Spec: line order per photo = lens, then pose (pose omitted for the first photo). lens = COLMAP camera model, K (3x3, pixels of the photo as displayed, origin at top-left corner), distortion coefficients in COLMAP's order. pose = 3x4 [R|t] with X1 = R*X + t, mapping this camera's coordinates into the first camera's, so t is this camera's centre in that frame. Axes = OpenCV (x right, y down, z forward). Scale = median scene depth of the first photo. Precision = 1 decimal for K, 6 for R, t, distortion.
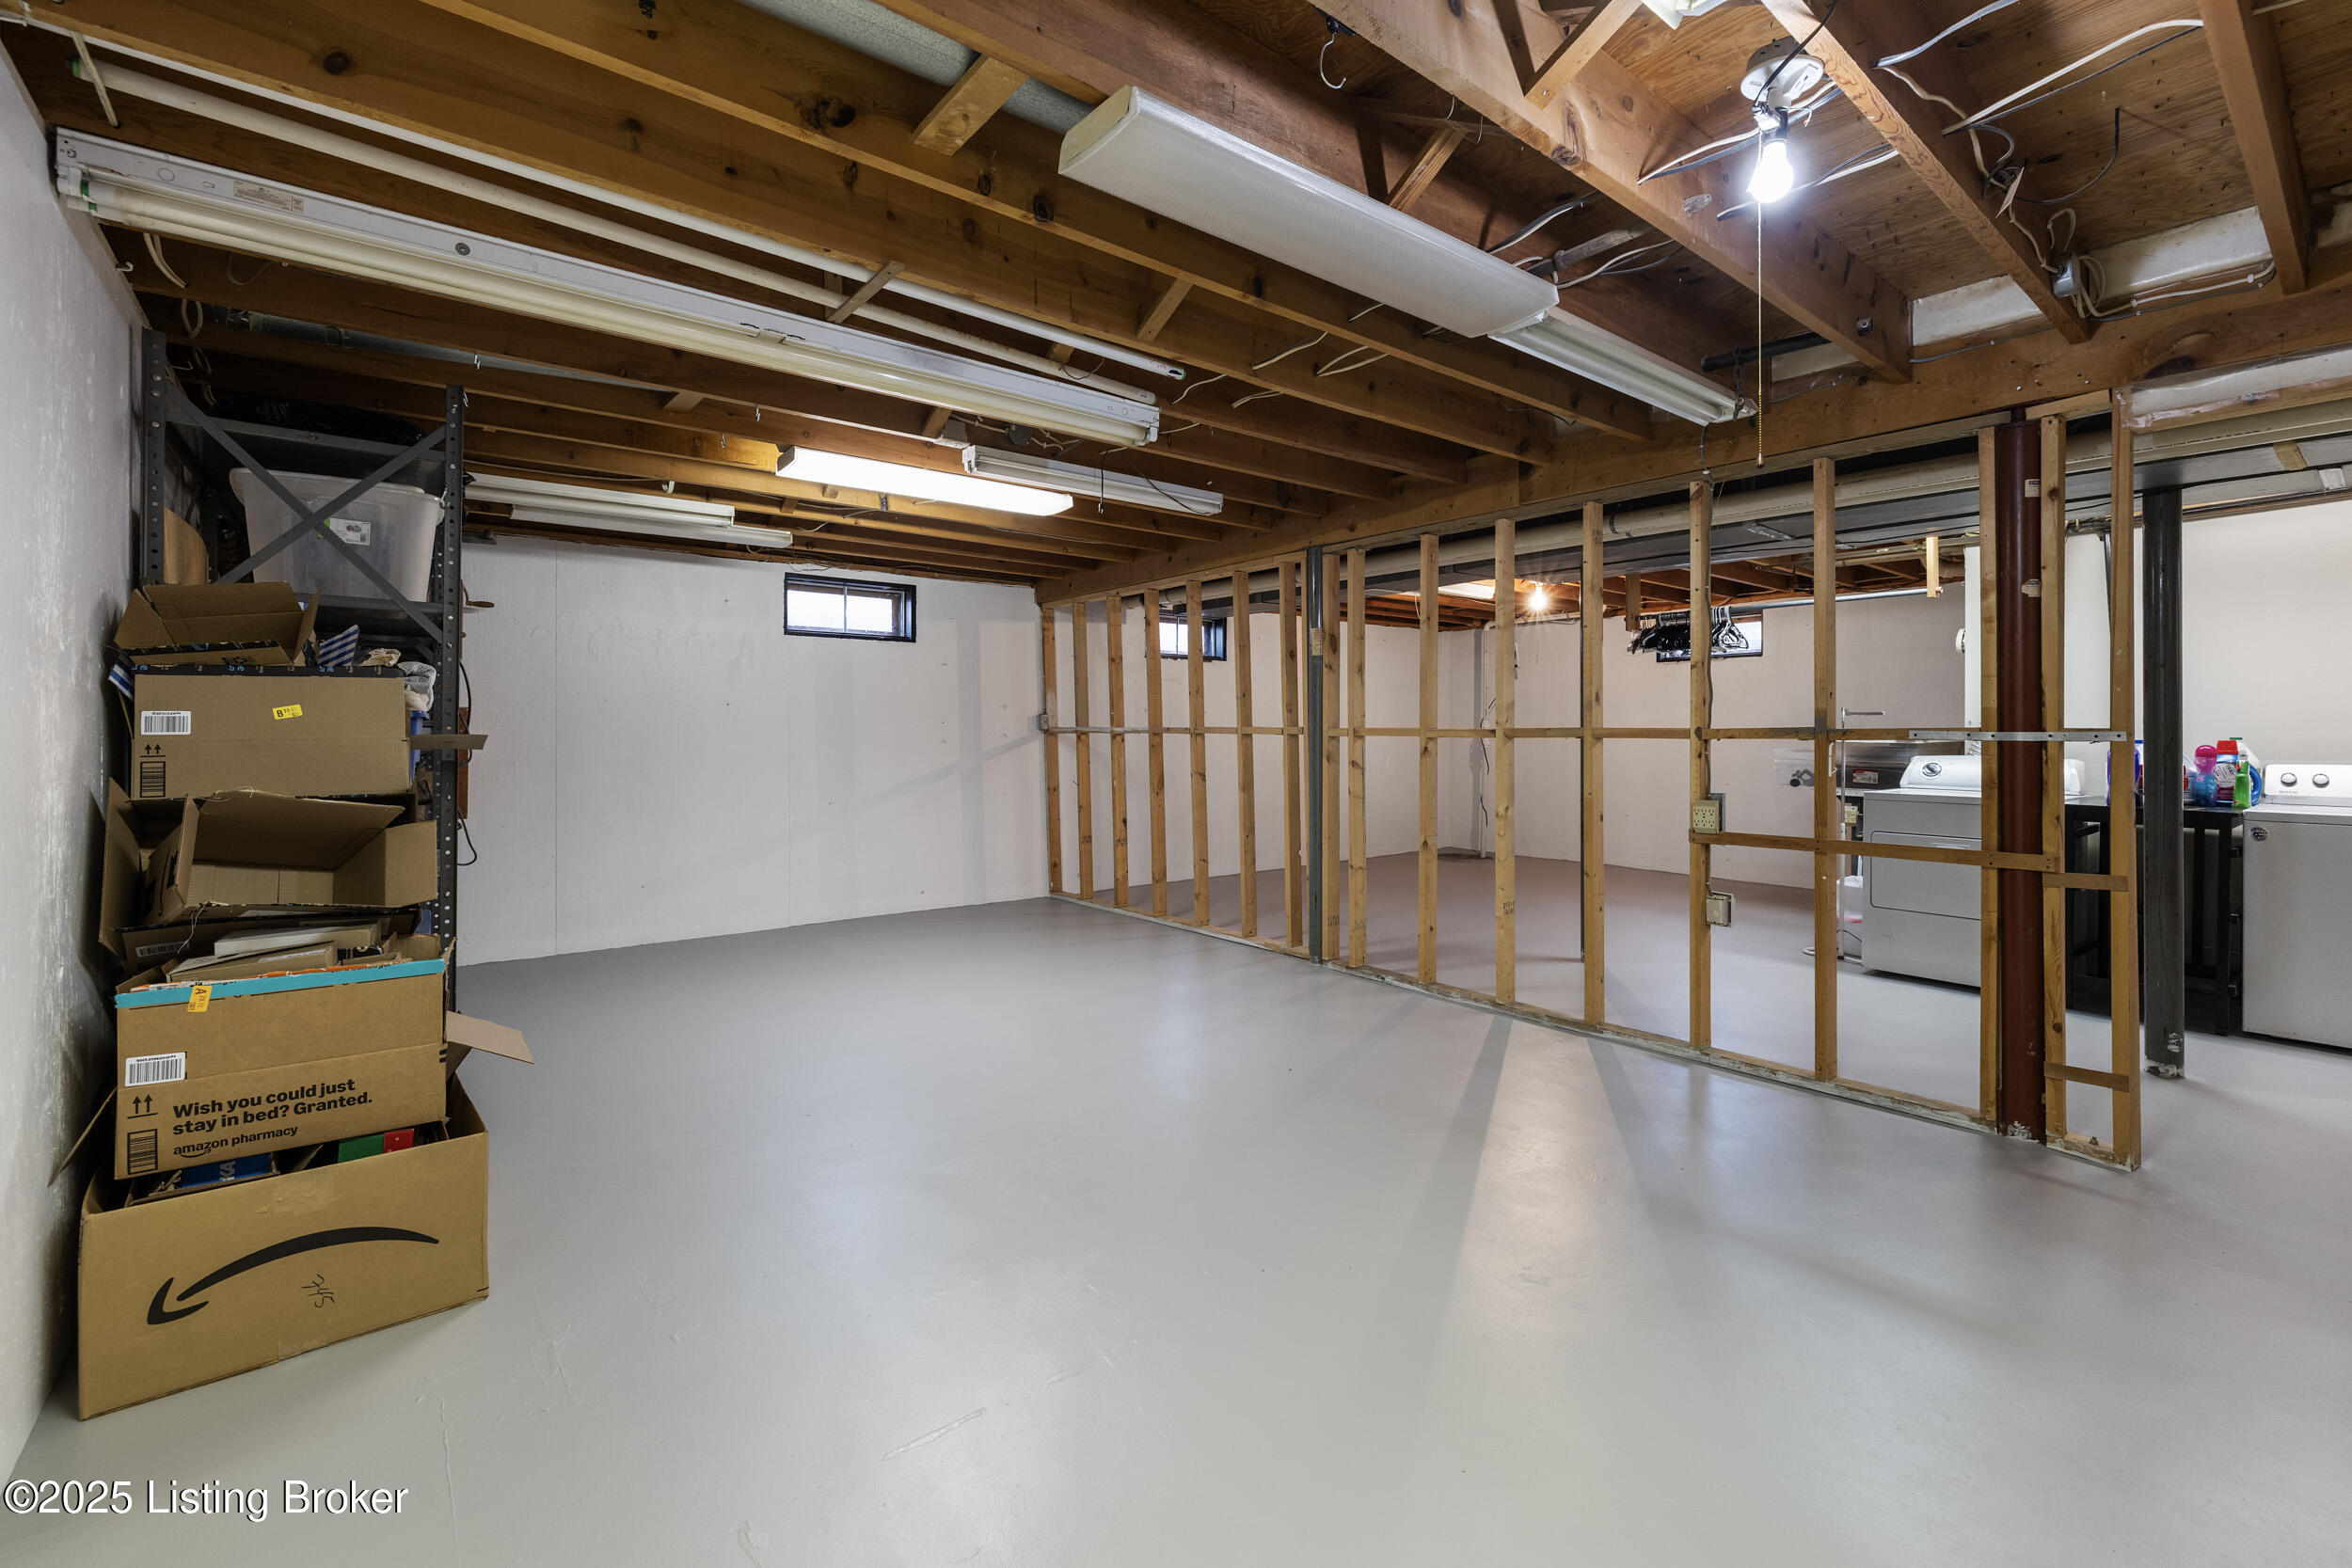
lens RADIAL K [[1007.4, 0, 1195.7], [0, 1007.4, 742.4], [0, 0, 1]] dist [-0.003130, -0.000836]
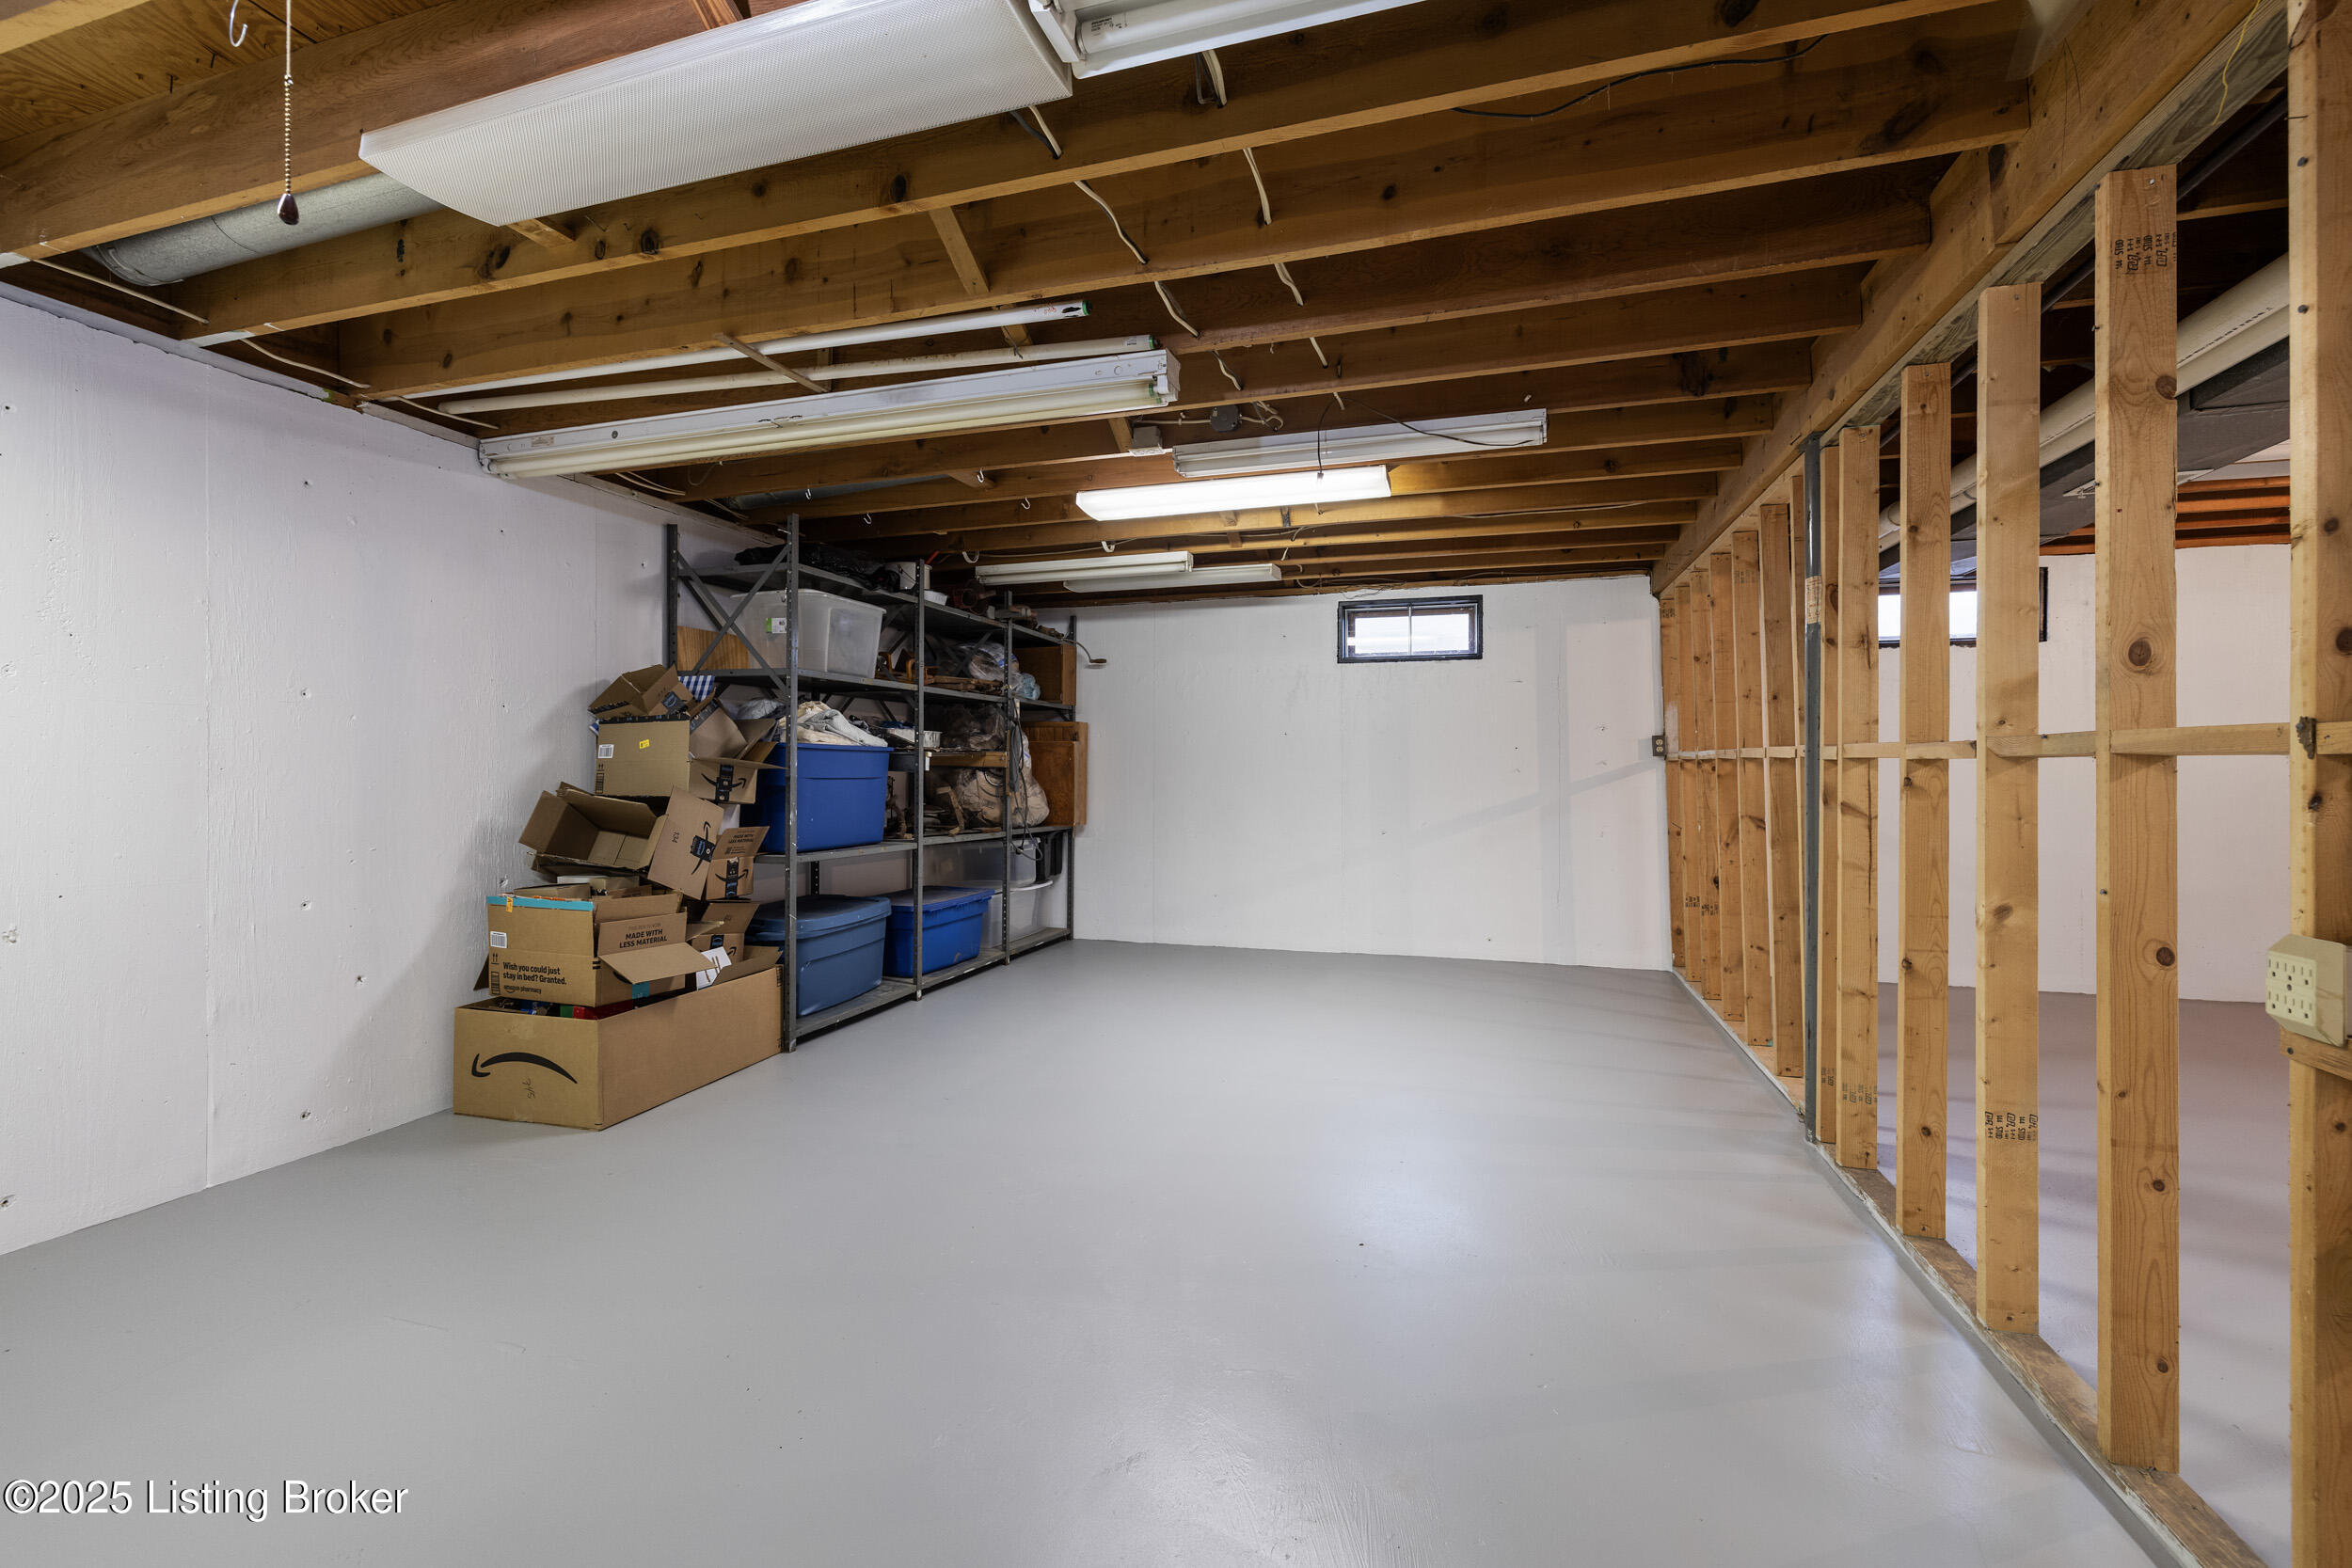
lens RADIAL K [[1007.4, 0, 1175.0], [0, 1007.4, 776.6], [0, 0, 1]] dist [-0.003130, -0.000836]
pose [[0.548128, 0.007794, -0.836358, 0.487376], [-0.006967, 0.999964, 0.004753, 0.004669], [0.836366, 0.003222, 0.548162, 0.427549]]
